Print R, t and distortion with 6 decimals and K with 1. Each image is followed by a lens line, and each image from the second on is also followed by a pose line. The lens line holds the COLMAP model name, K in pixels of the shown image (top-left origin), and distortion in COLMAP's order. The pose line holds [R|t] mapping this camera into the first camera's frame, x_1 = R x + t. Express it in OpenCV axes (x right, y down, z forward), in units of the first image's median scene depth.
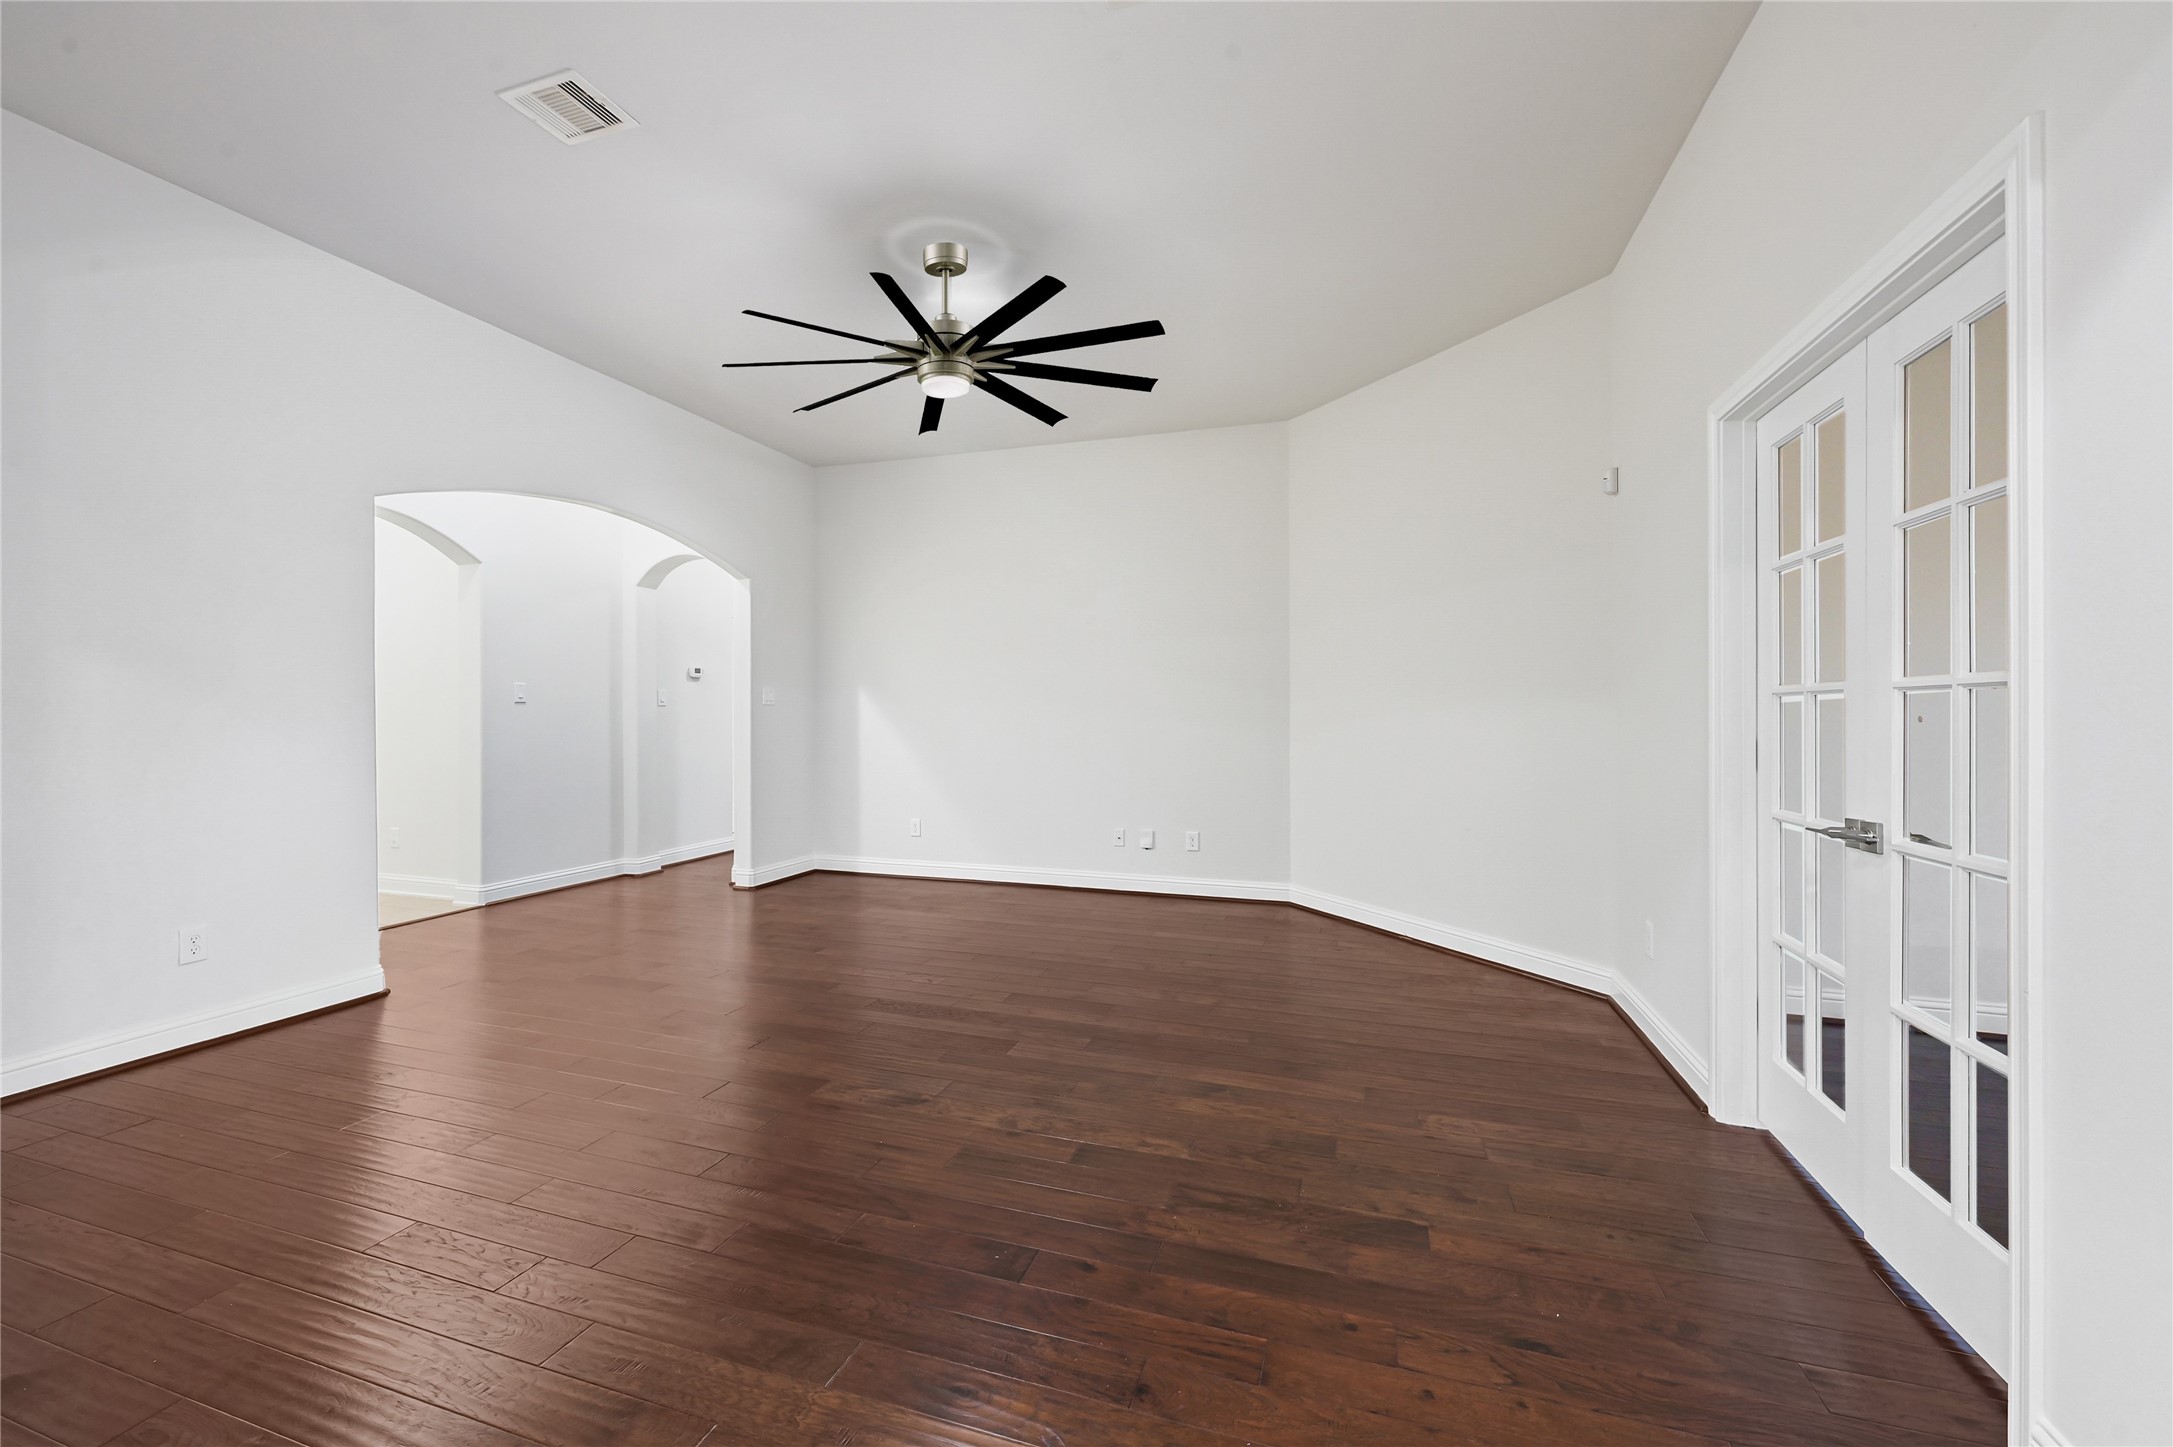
lens RADIAL K [[866.9, 0, 1075.5], [0, 866.9, 716.4], [0, 0, 1]] dist [0.015292, 0.000050]
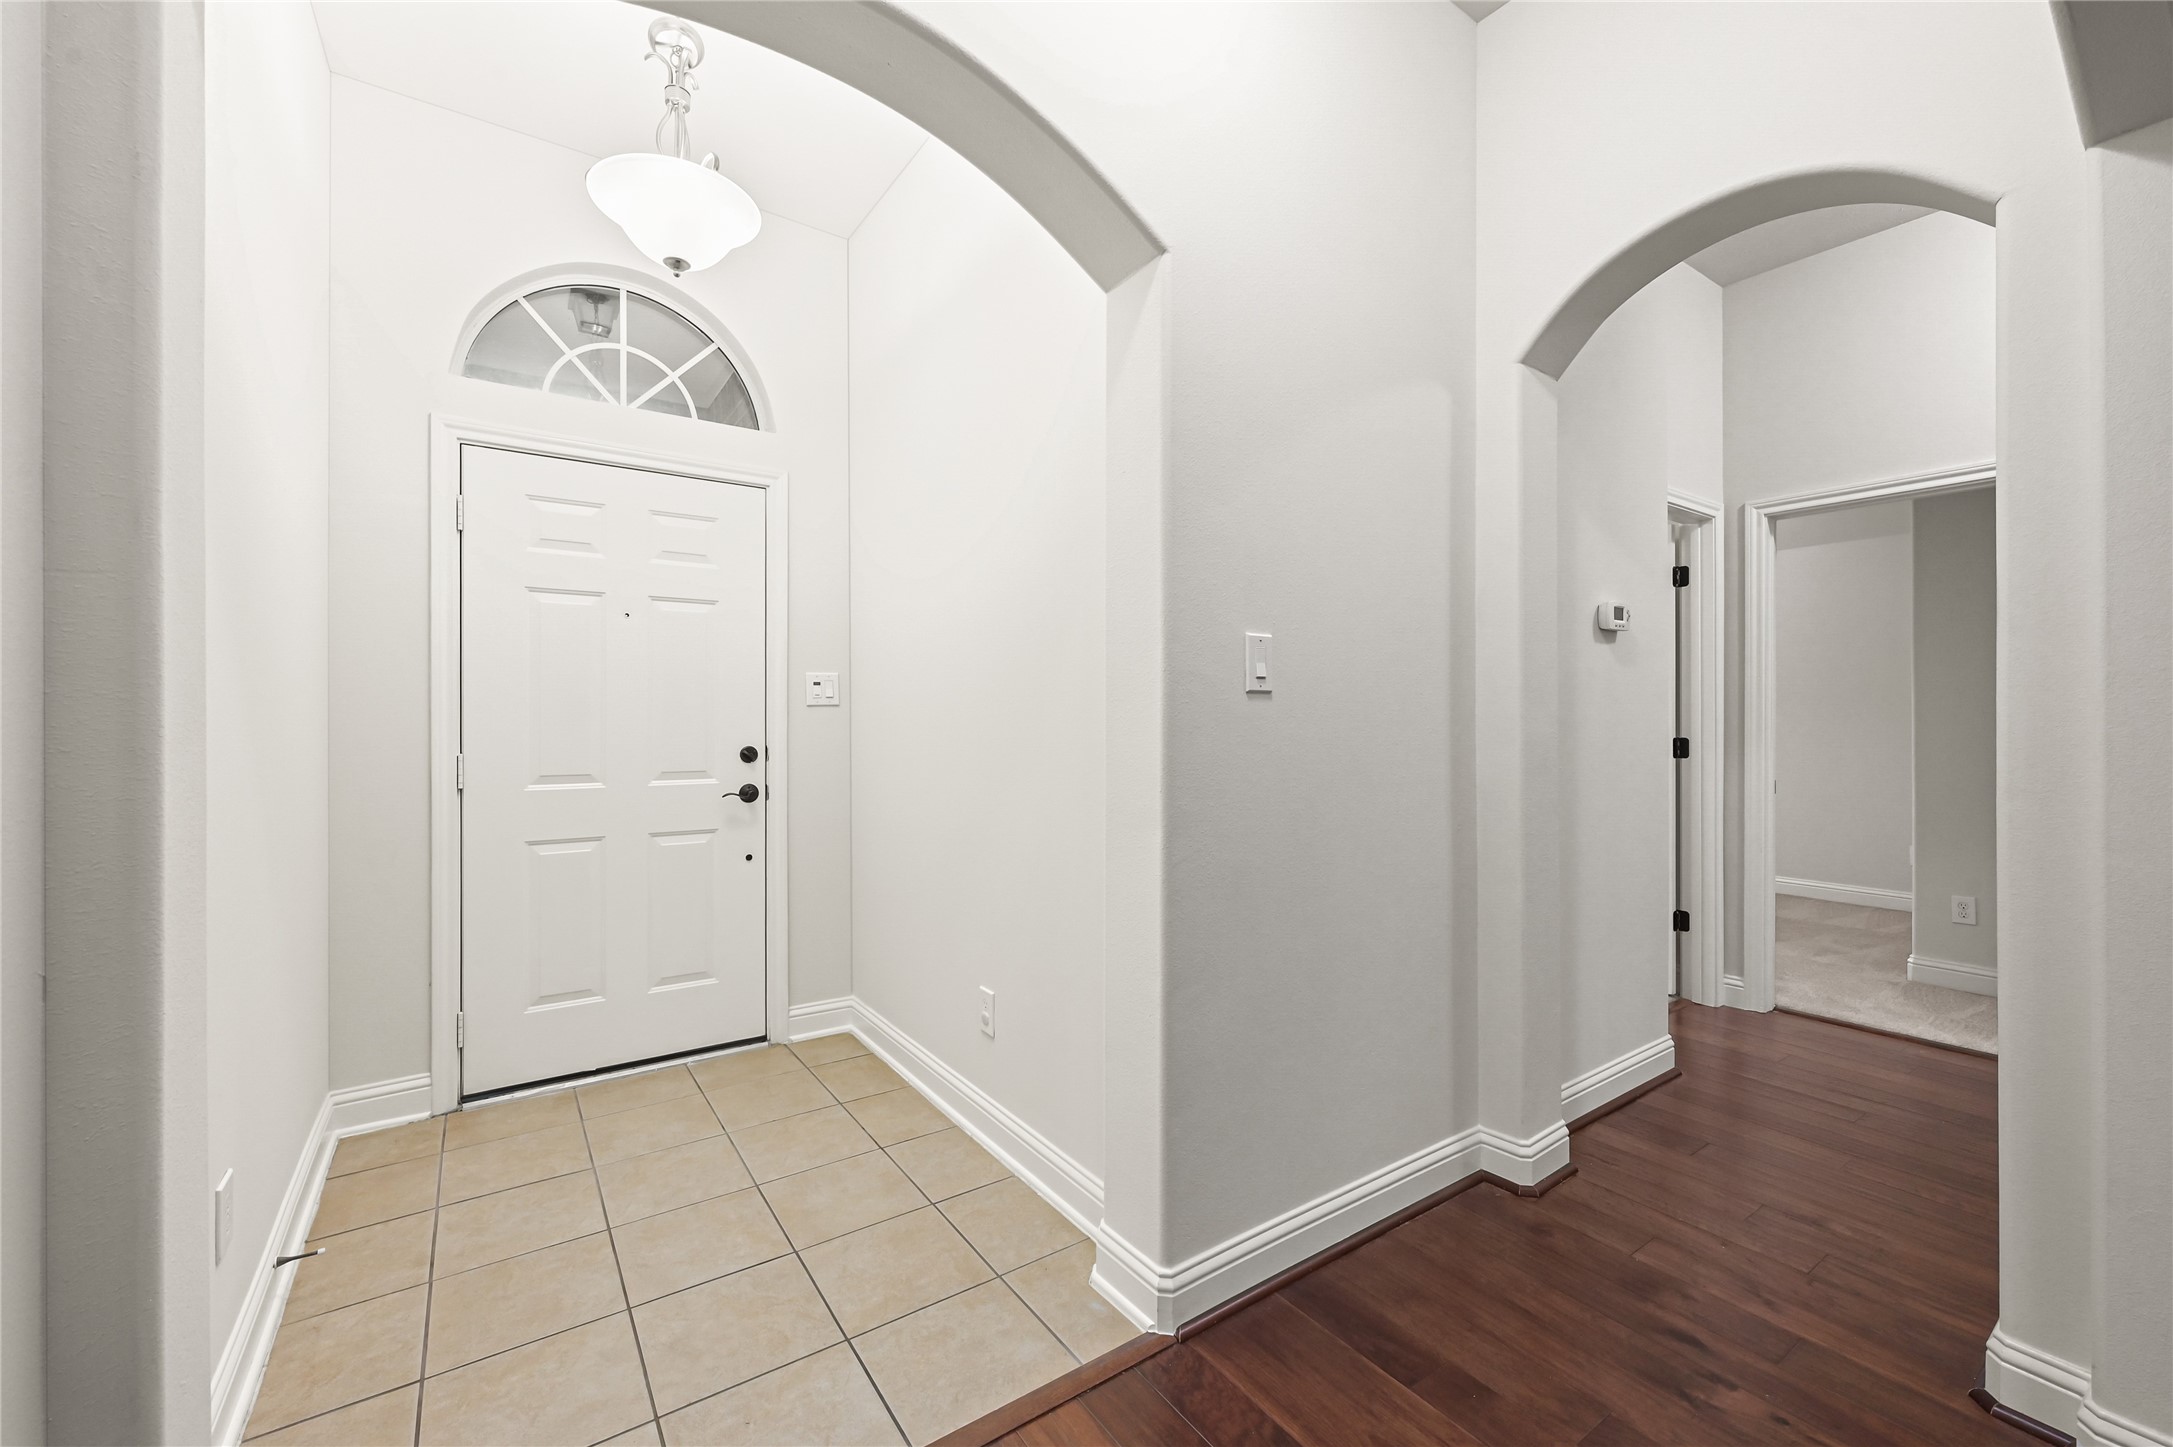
lens RADIAL K [[866.9, 0, 1075.5], [0, 866.9, 716.4], [0, 0, 1]] dist [0.015292, 0.000050]
pose [[0.794313, -0.008589, -0.607448, -0.492757], [-0.000970, 0.999881, -0.015407, -0.001984], [0.607508, 0.012827, 0.794210, 0.697884]]
